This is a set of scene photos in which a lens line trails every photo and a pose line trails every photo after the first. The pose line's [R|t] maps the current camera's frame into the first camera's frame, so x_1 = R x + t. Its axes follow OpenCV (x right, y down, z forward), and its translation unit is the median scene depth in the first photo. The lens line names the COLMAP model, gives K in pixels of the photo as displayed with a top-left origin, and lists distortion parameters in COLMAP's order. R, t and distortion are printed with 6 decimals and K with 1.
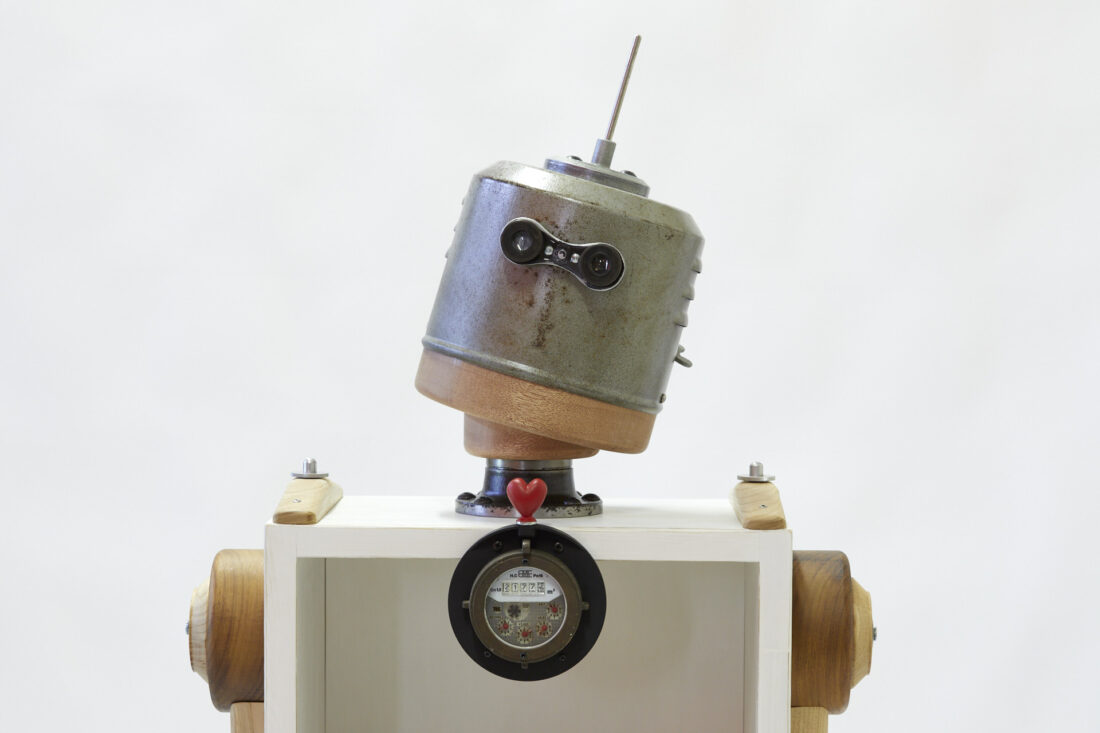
lens RADIAL K [[3272.9, 0, 550.0], [0, 3272.9, 366.5], [0, 0, 1]] dist [-0.086525, -0.370634]
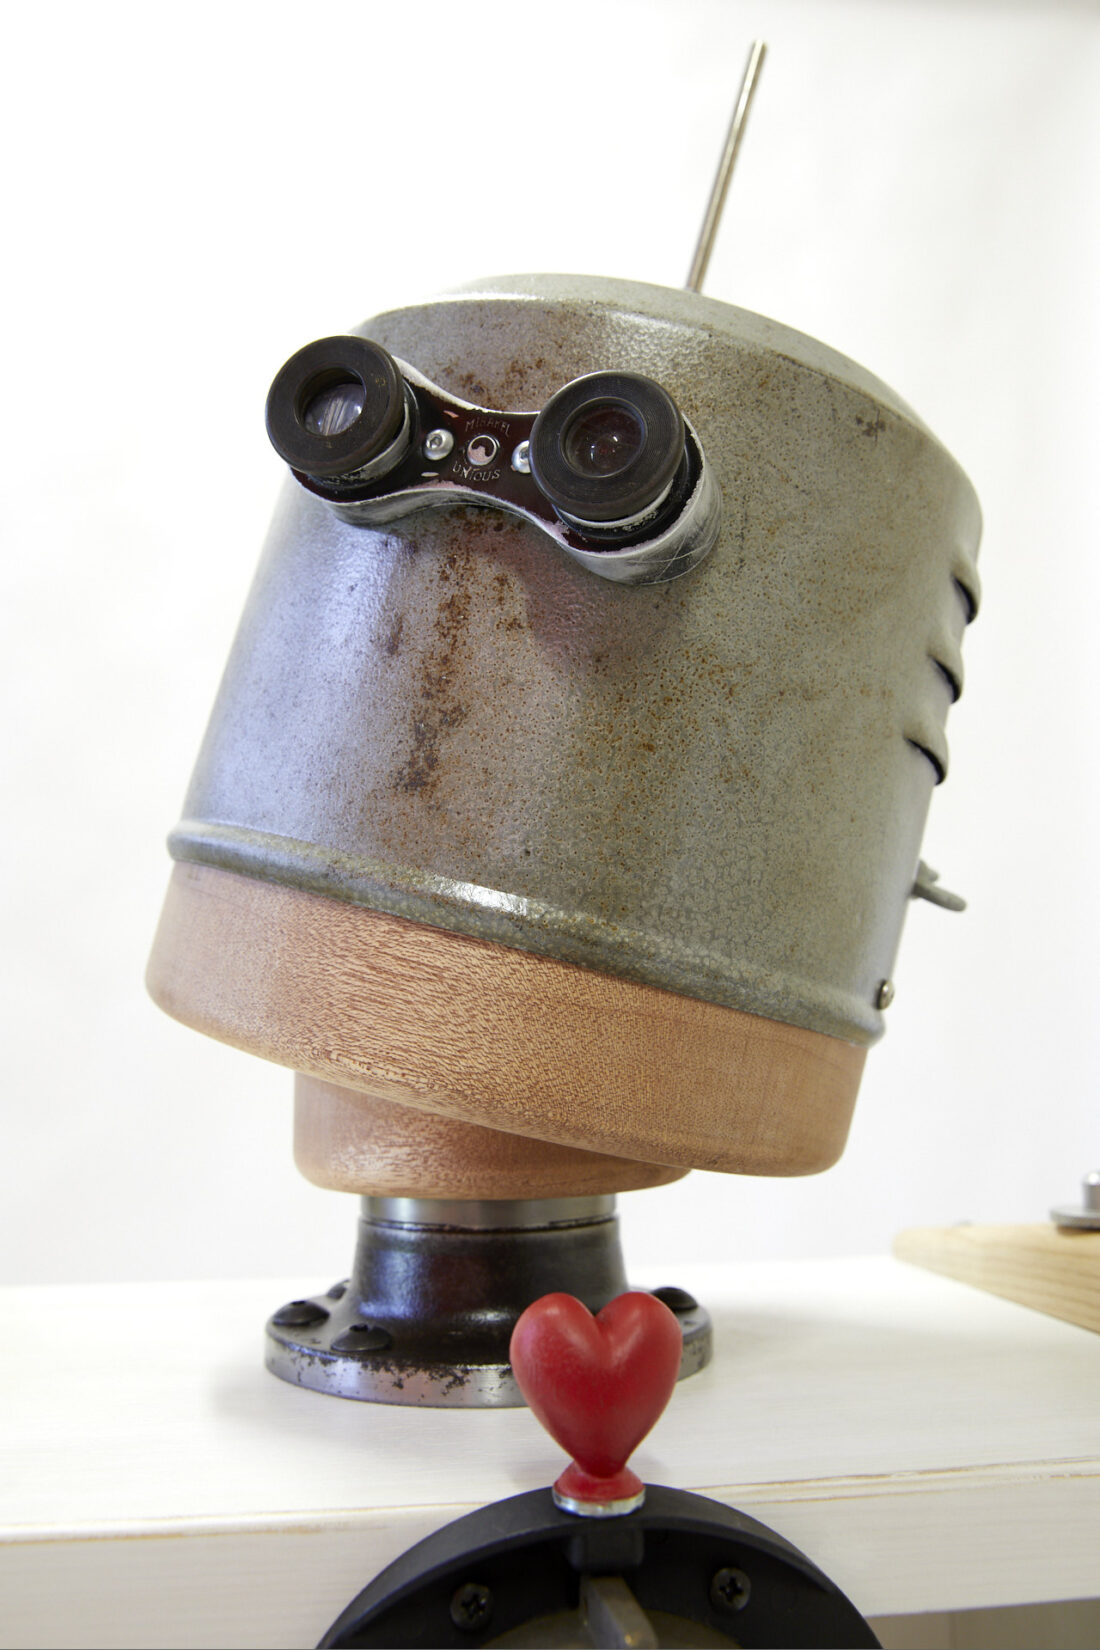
lens RADIAL K [[1540.5, 0, 548.9], [0, 1540.5, 766.5], [0, 0, 1]] dist [-0.121704, 0.000436]
pose [[0.981509, -0.050764, -0.184562, 0.031802], [0.008465, 0.974761, -0.223091, 0.021320], [0.191229, 0.217404, 0.957166, 0.869787]]
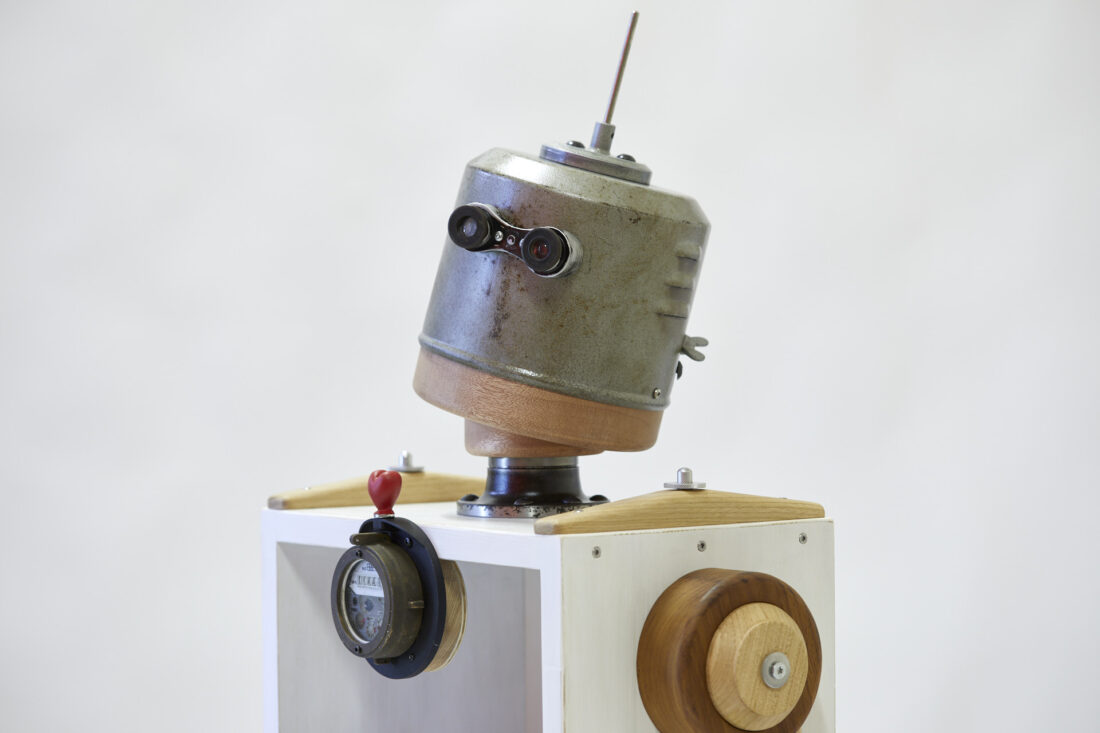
lens RADIAL K [[3272.9, 0, 550.0], [0, 3272.9, 366.5], [0, 0, 1]] dist [-0.086525, -0.370634]
pose [[0.939141, -0.010901, -0.343360, 0.338353], [0.001099, 0.999587, -0.028728, 0.029871], [0.343531, 0.026602, 0.938765, 0.104690]]
